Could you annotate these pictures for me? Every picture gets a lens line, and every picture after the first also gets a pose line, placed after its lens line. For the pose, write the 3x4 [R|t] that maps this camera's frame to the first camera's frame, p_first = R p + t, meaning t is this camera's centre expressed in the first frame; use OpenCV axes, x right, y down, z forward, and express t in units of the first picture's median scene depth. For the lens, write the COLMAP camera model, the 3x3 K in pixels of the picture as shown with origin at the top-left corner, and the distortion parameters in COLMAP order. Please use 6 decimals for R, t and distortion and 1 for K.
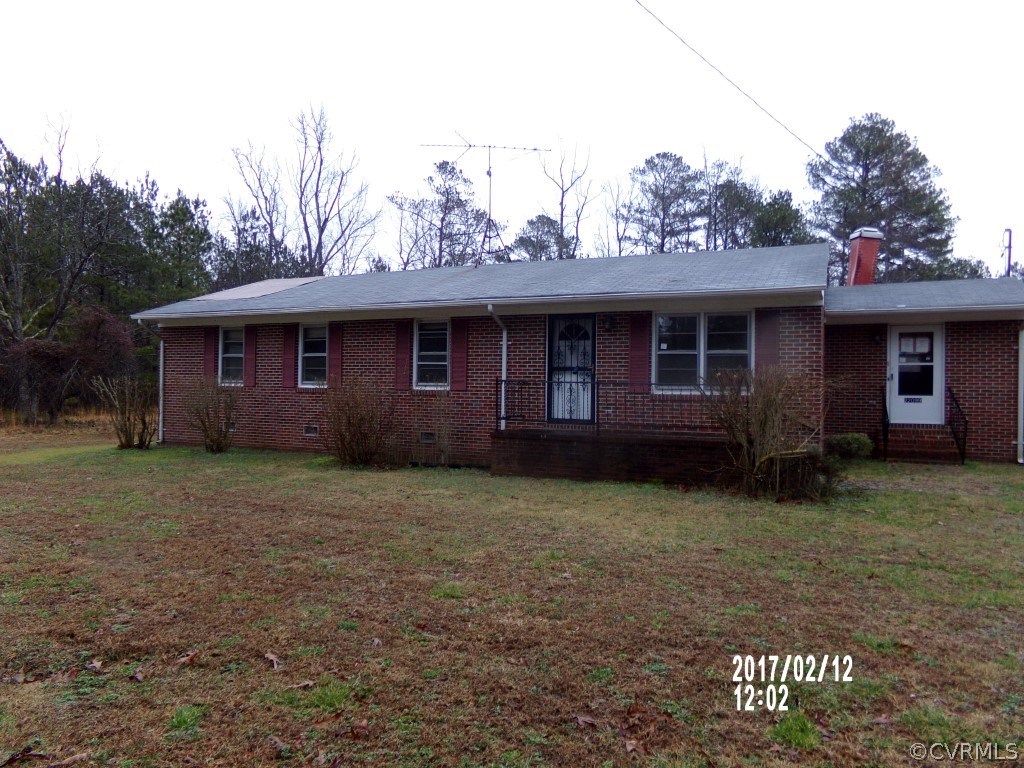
lens RADIAL K [[702.7, 0, 510.6], [0, 702.7, 387.0], [0, 0, 1]] dist [-0.003191, 0.011452]
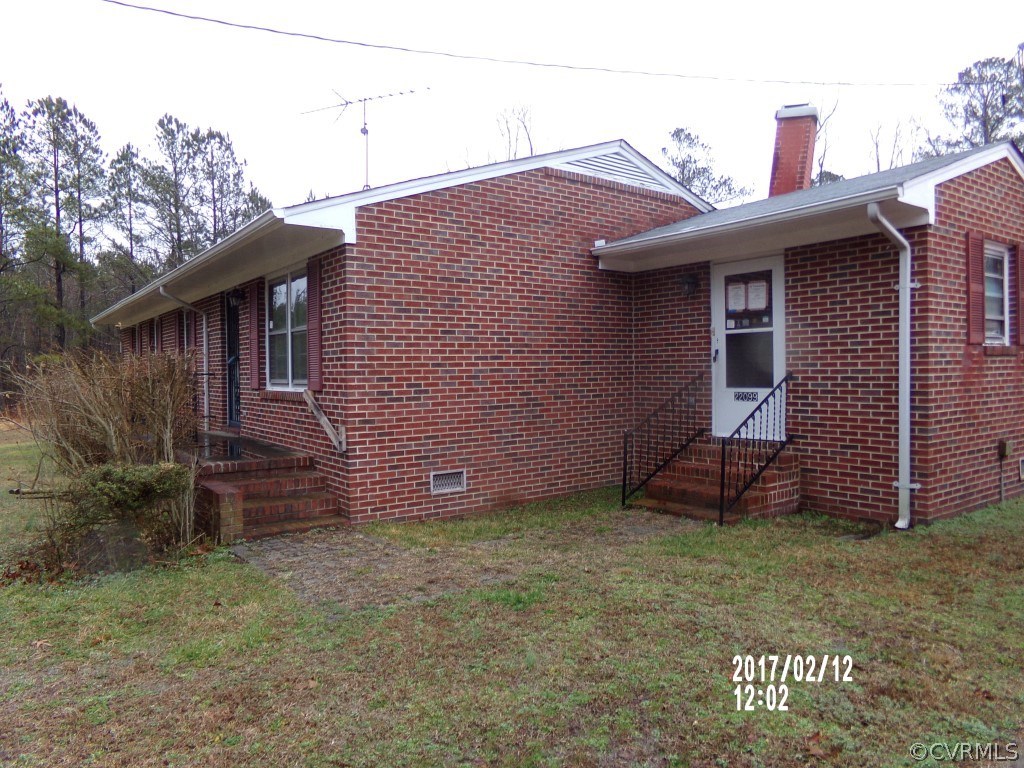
lens RADIAL K [[702.7, 0, 512.7], [0, 702.7, 390.0], [0, 0, 1]] dist [-0.003191, 0.011452]
pose [[0.860182, -0.002842, -0.509980, 0.691649], [0.010210, 0.999880, 0.011648, 0.005457], [0.509886, -0.015226, 0.860107, 0.427915]]
